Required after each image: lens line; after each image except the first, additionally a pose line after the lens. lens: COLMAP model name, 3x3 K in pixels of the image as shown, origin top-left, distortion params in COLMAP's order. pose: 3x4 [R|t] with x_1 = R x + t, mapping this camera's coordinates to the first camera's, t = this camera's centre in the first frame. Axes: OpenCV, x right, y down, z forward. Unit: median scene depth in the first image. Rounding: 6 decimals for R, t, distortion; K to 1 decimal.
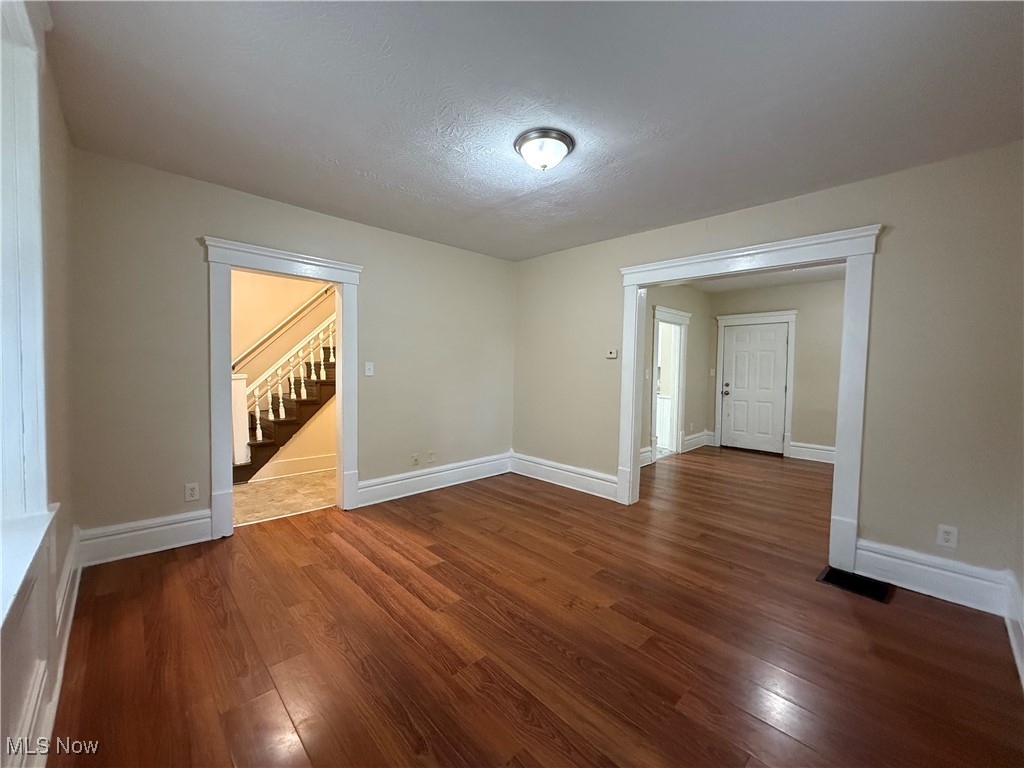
lens RADIAL K [[407.9, 0, 507.9], [0, 407.9, 382.8], [0, 0, 1]] dist [-0.000278, 0.000028]
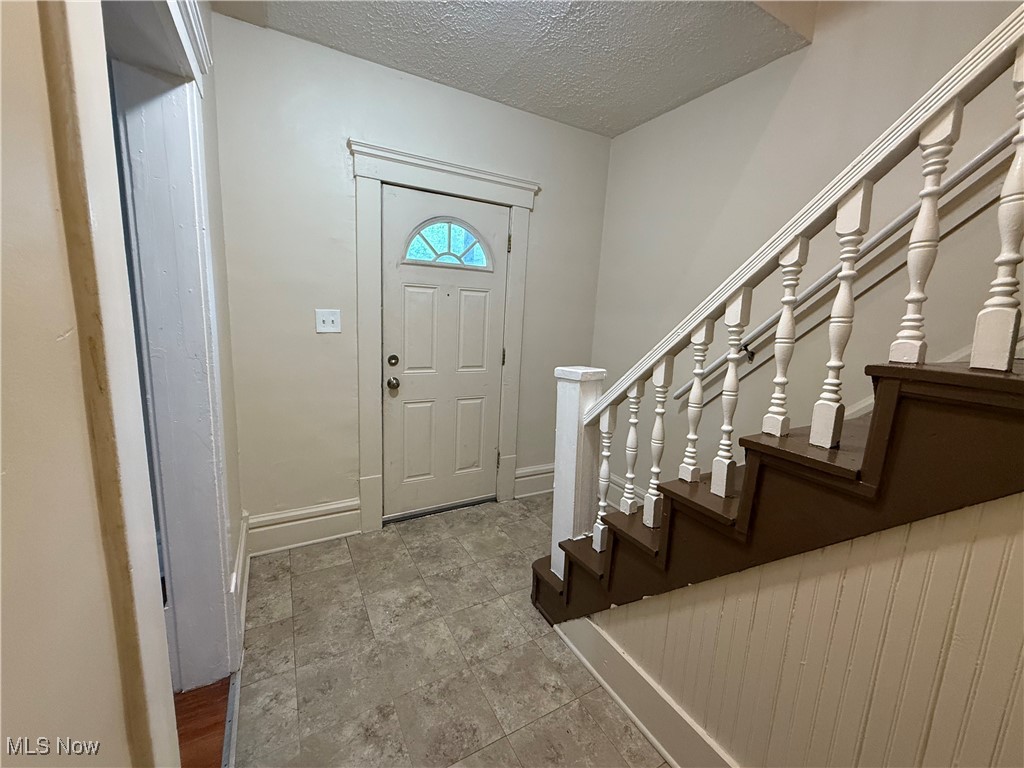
lens RADIAL K [[407.9, 0, 507.9], [0, 407.9, 382.8], [0, 0, 1]] dist [-0.000278, 0.000028]
pose [[-0.250518, 0.135040, -0.958647, -0.265481], [-0.089906, 0.982699, 0.161923, -0.067472], [0.963928, 0.126752, -0.234043, 1.049735]]
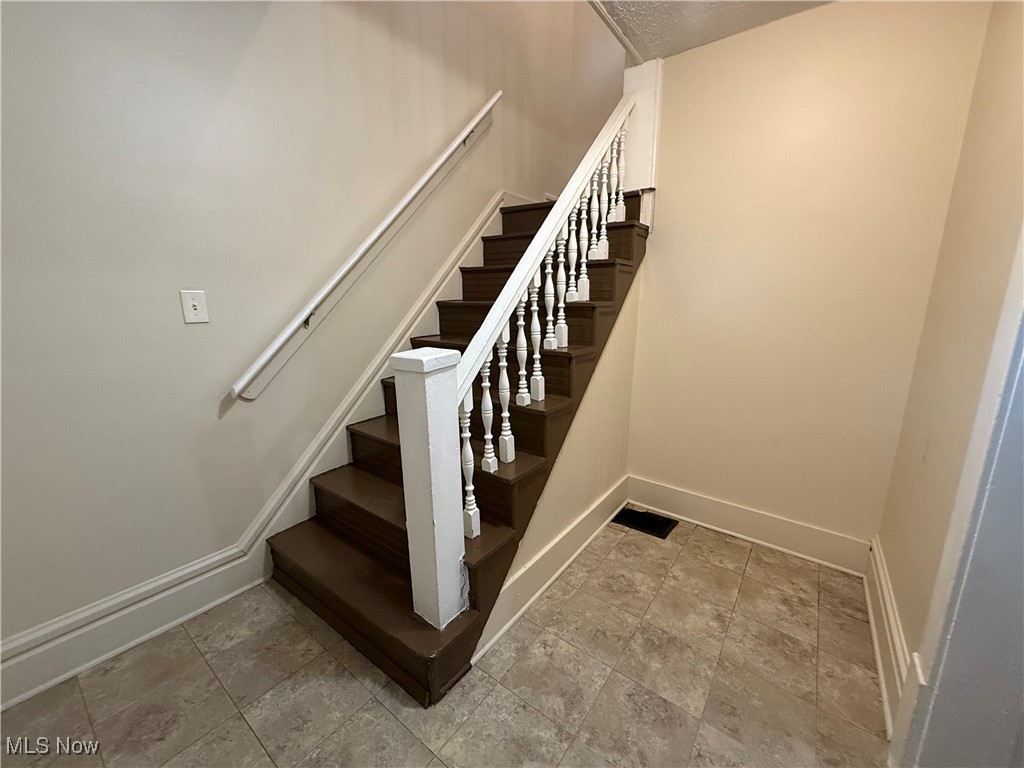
lens RADIAL K [[407.9, 0, 507.9], [0, 407.9, 382.8], [0, 0, 1]] dist [-0.000278, 0.000028]
pose [[0.987484, -0.048014, 0.150231, -0.665571], [0.023057, 0.986249, 0.163648, -0.047253], [-0.156022, -0.158136, 0.975013, 0.717849]]
